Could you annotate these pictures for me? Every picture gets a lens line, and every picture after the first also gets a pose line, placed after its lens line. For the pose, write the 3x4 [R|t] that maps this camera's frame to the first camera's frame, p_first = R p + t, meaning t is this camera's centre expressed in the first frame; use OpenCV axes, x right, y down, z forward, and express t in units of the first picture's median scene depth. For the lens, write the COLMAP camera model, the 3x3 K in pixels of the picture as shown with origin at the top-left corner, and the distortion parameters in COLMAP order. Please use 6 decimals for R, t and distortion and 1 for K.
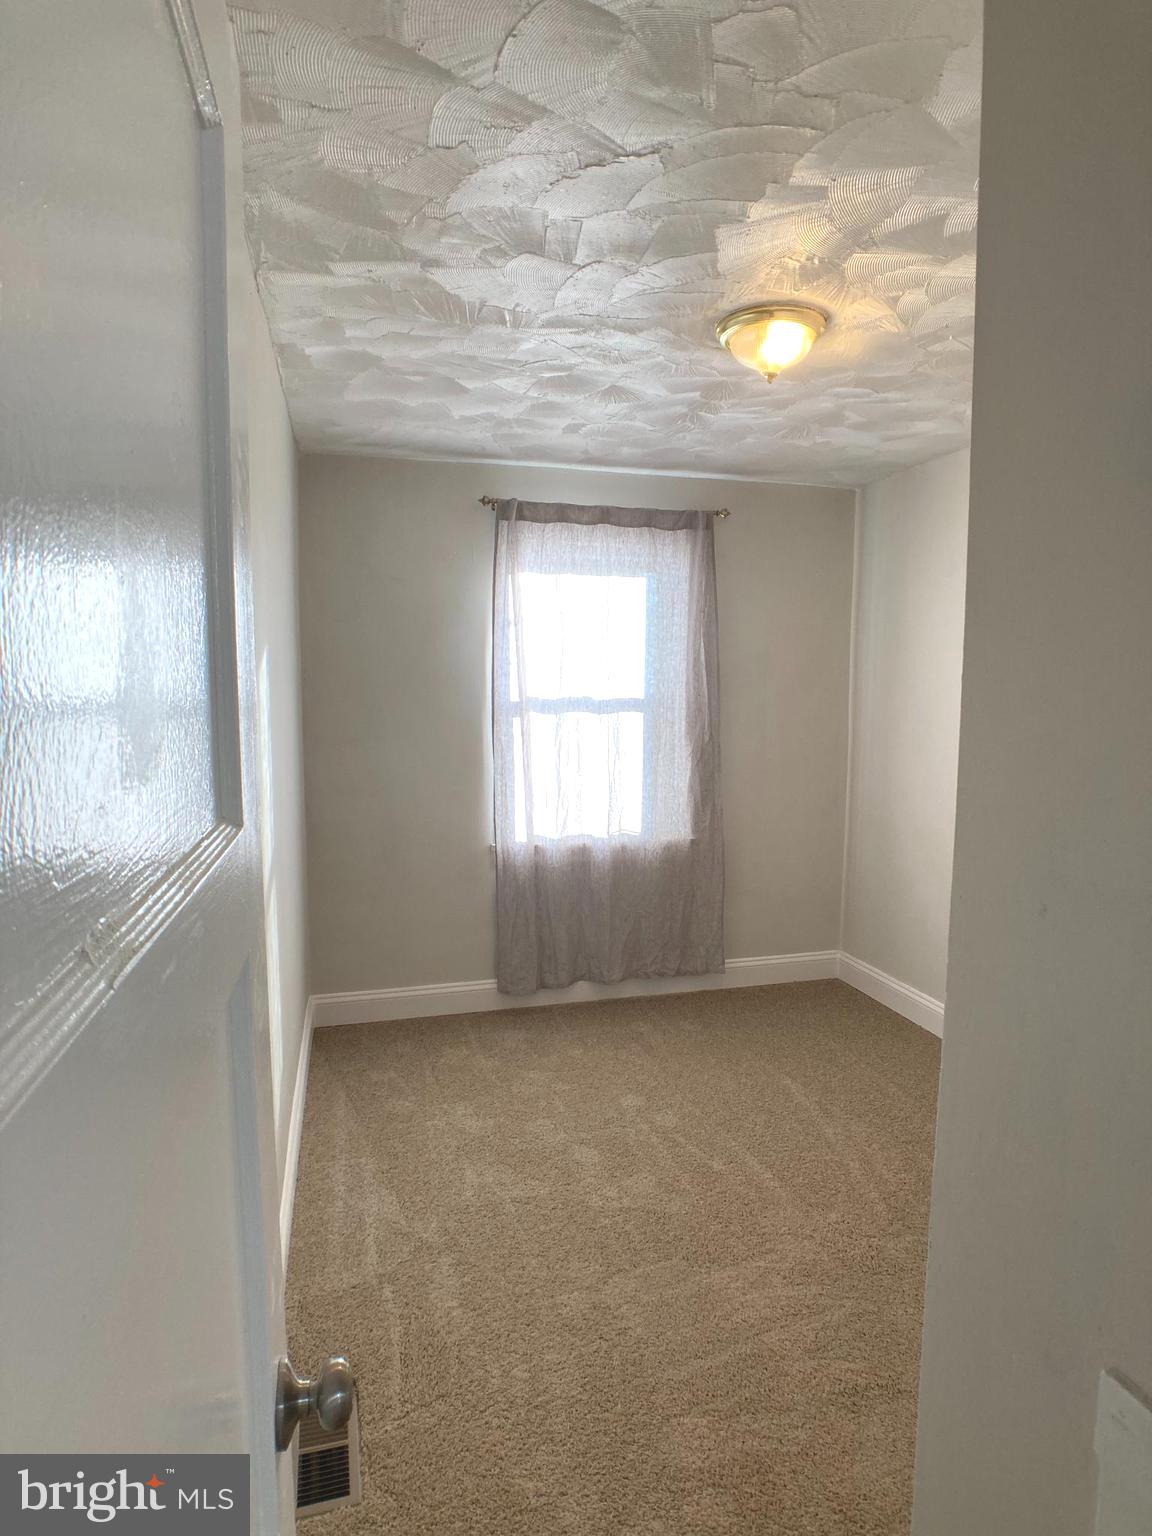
lens RADIAL K [[856.9, 0, 576.9], [0, 856.9, 771.7], [0, 0, 1]] dist [-0.044335, 0.011545]
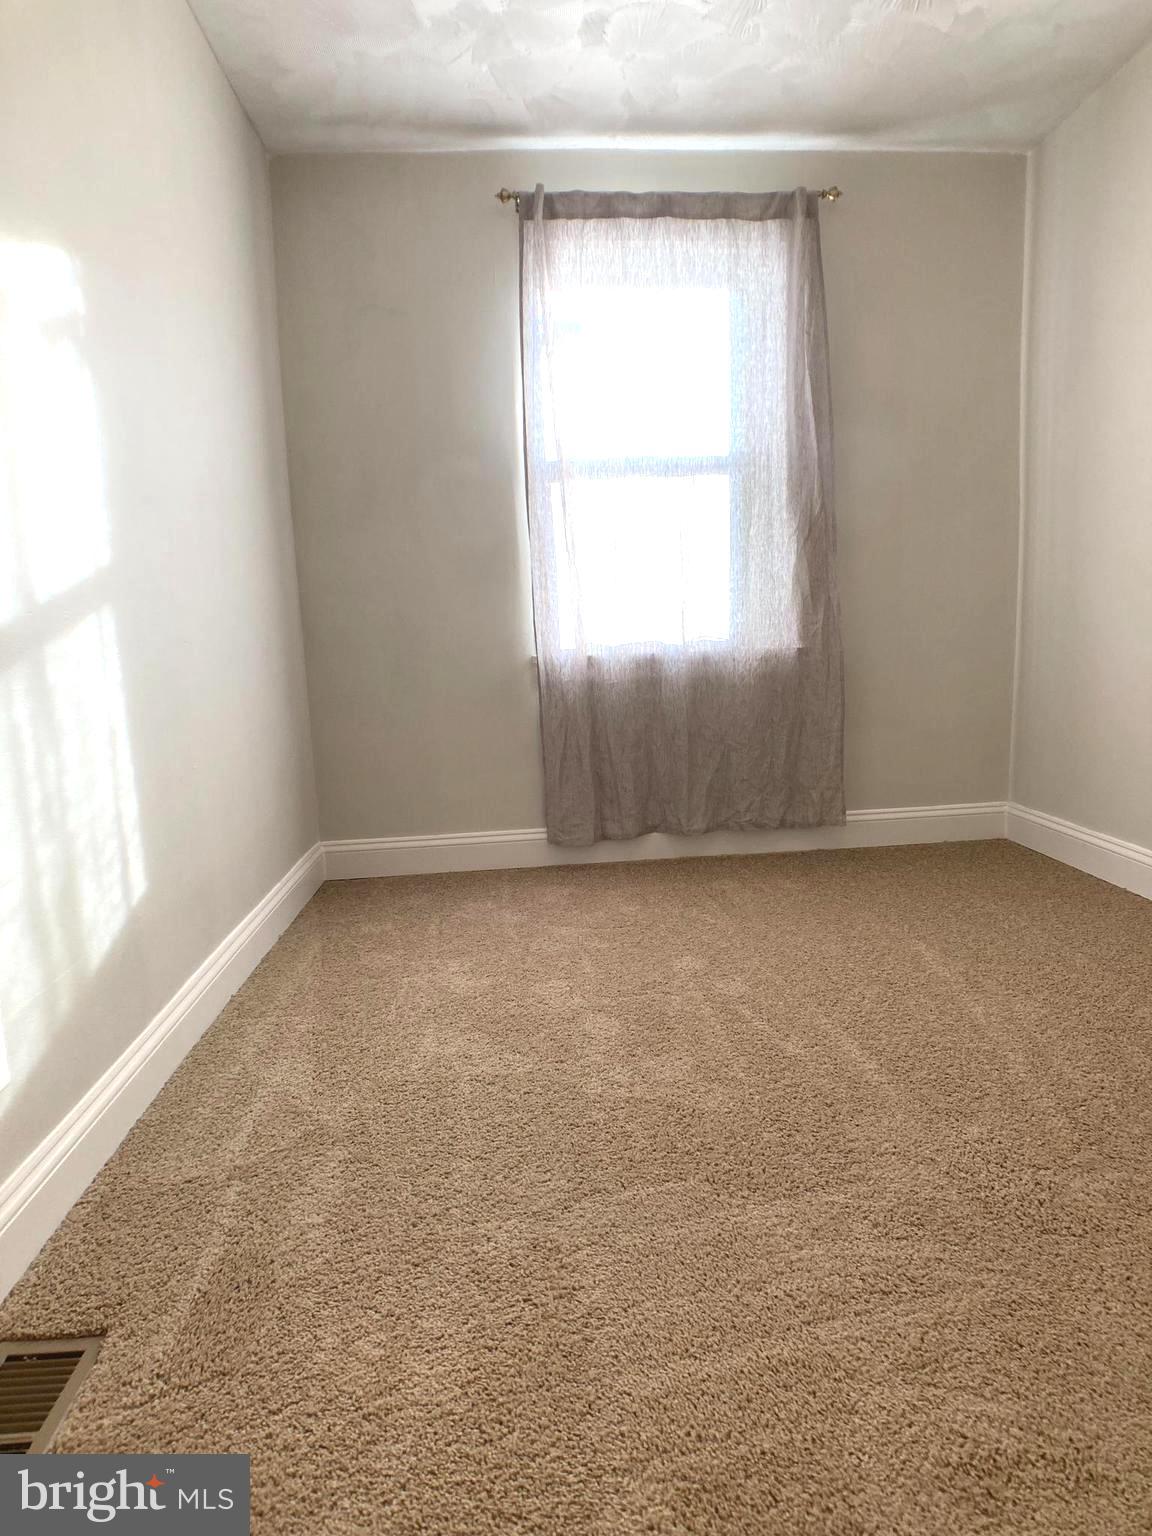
lens RADIAL K [[856.9, 0, 579.2], [0, 856.9, 758.8], [0, 0, 1]] dist [-0.044335, 0.011545]
pose [[0.982907, -0.013432, -0.183611, 0.092877], [0.025265, 0.997740, 0.062255, 0.143635], [0.182359, -0.065829, 0.981026, 0.249003]]
